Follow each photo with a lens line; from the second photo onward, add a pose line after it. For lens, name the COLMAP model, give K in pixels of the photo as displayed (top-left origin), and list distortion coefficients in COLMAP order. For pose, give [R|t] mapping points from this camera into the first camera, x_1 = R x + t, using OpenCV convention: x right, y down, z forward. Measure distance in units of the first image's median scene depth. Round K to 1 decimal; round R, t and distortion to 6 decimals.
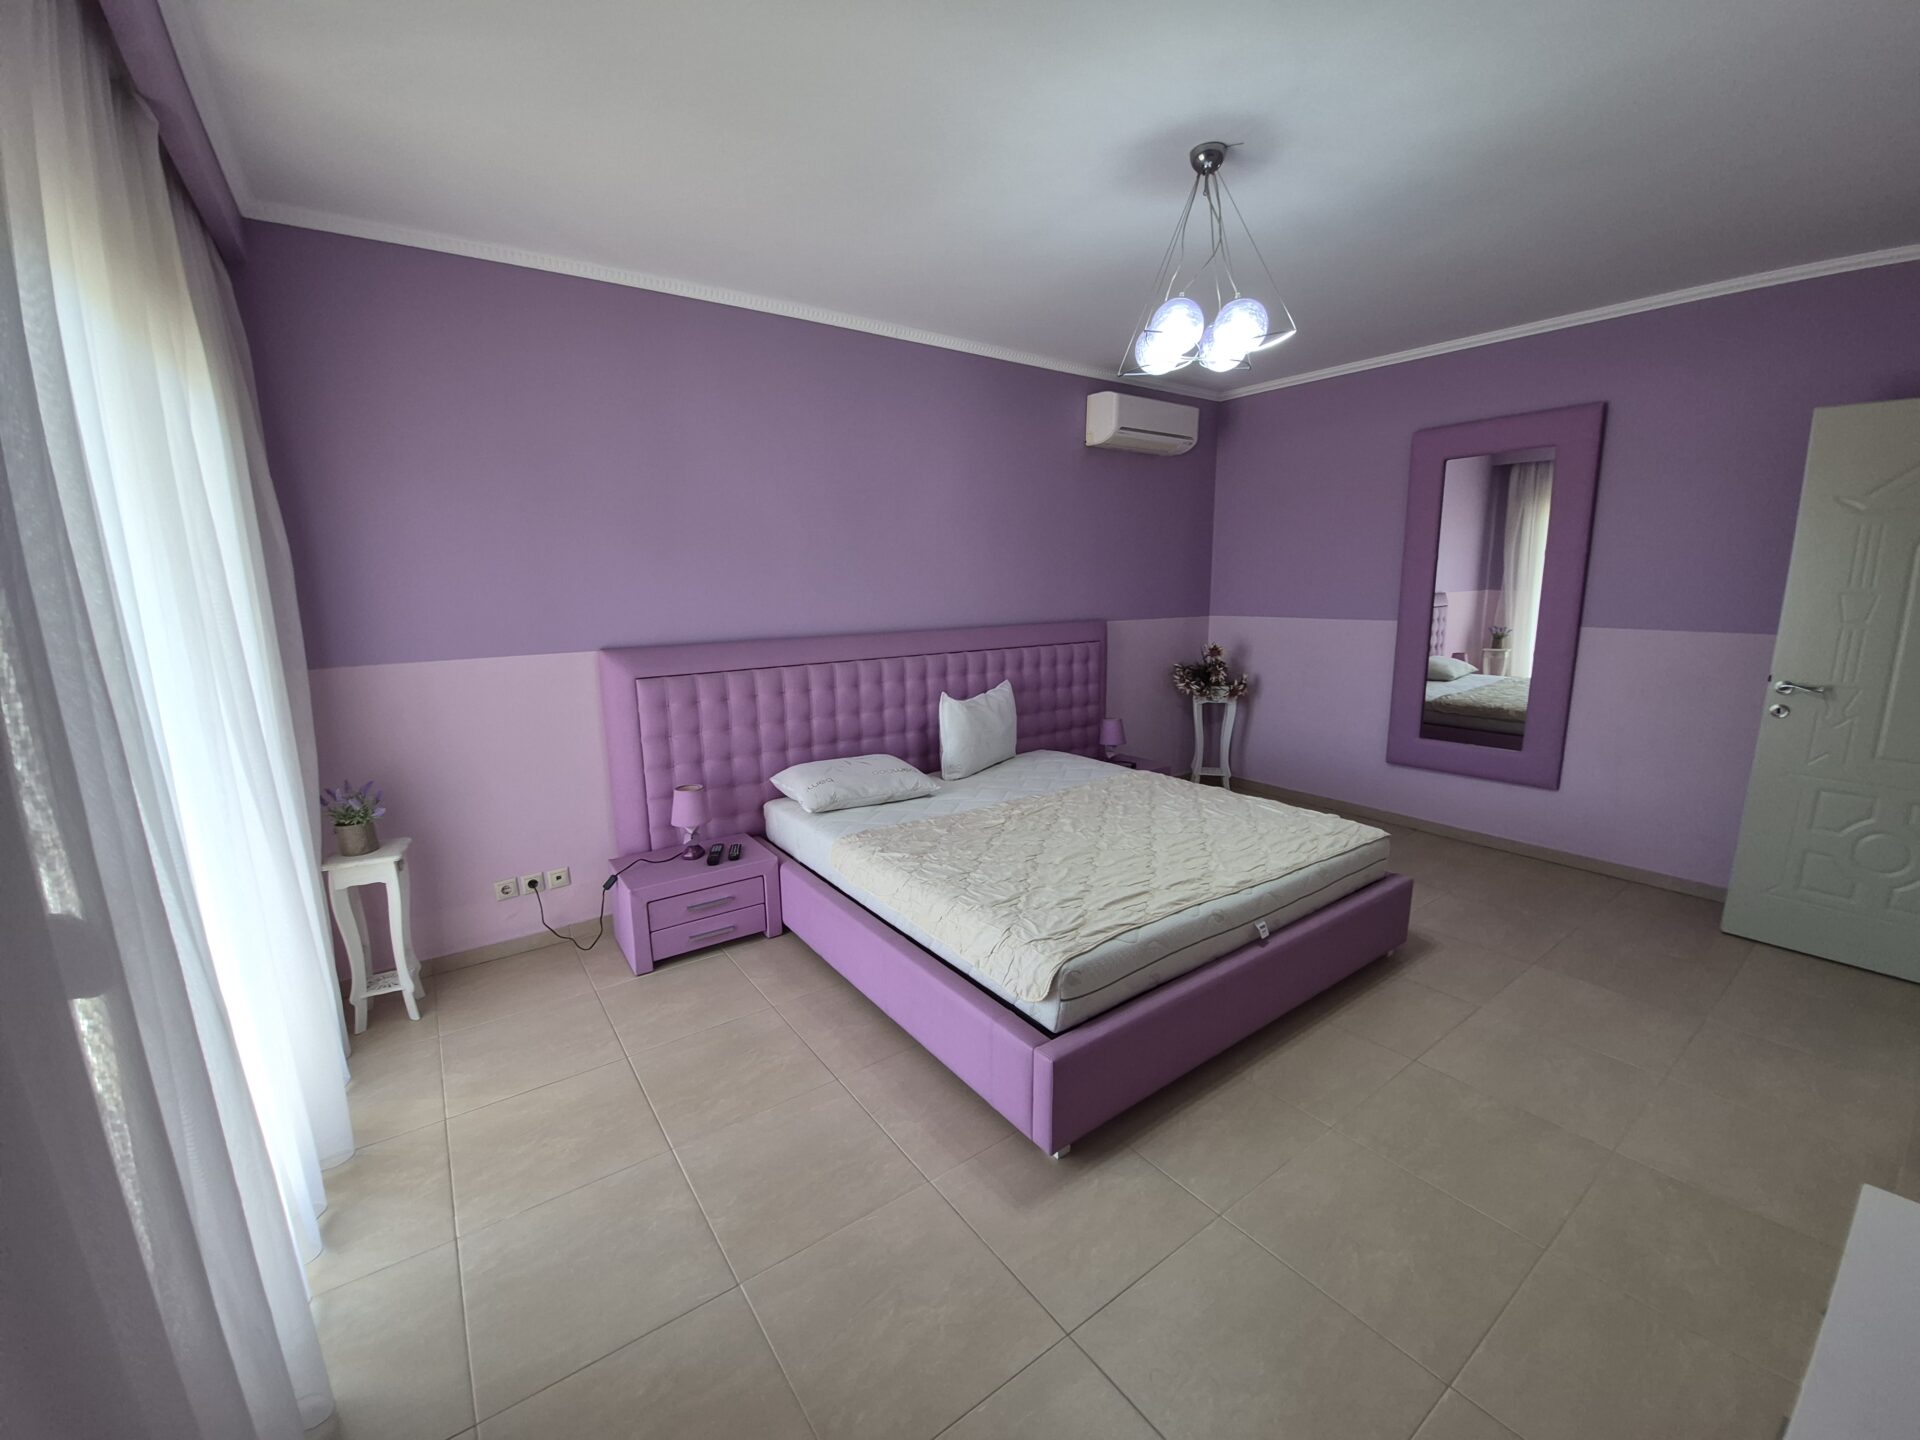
lens RADIAL K [[763.9, 0, 960.0], [0, 763.9, 720.0], [0, 0, 1]] dist [-0.000550, 0.000015]
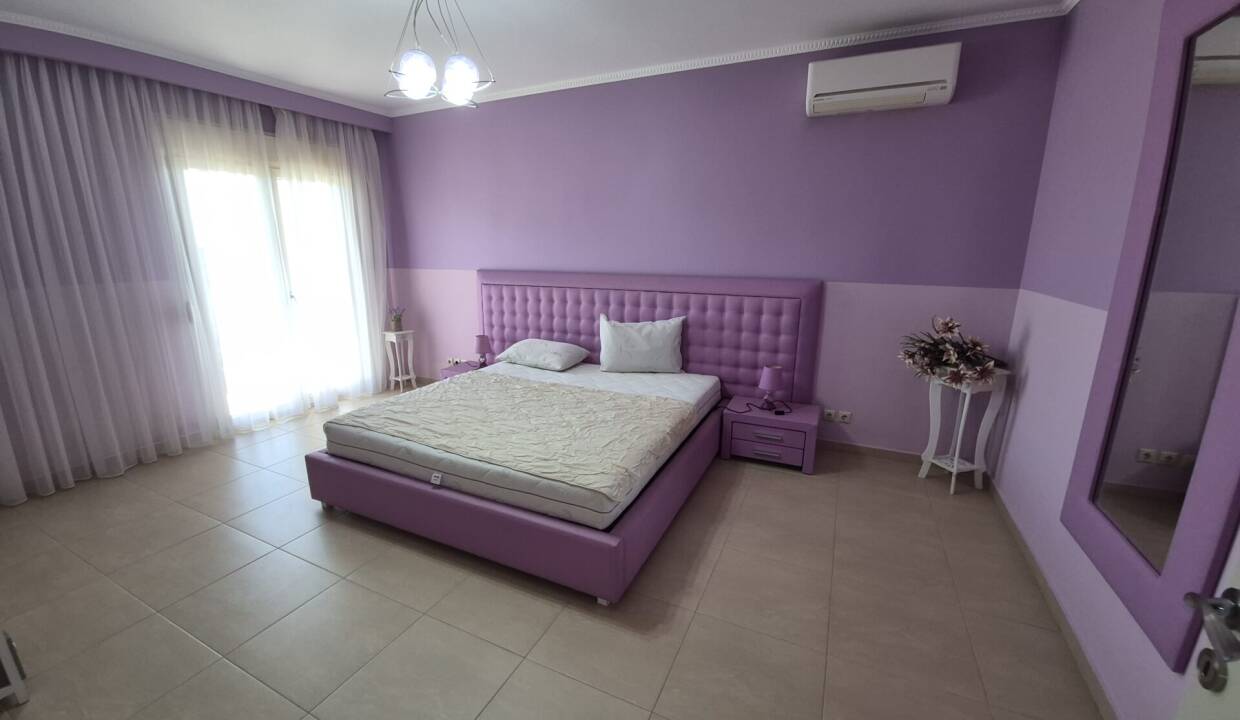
lens RADIAL K [[498.5, 0, 602.4], [0, 498.5, 362.3], [0, 0, 1]] dist [-0.001020, -0.000090]
pose [[0.457867, 0.218675, -0.861707, 0.879394], [-0.164396, 0.973387, 0.159664, -0.103711], [0.873689, 0.068556, 0.481631, 0.523676]]
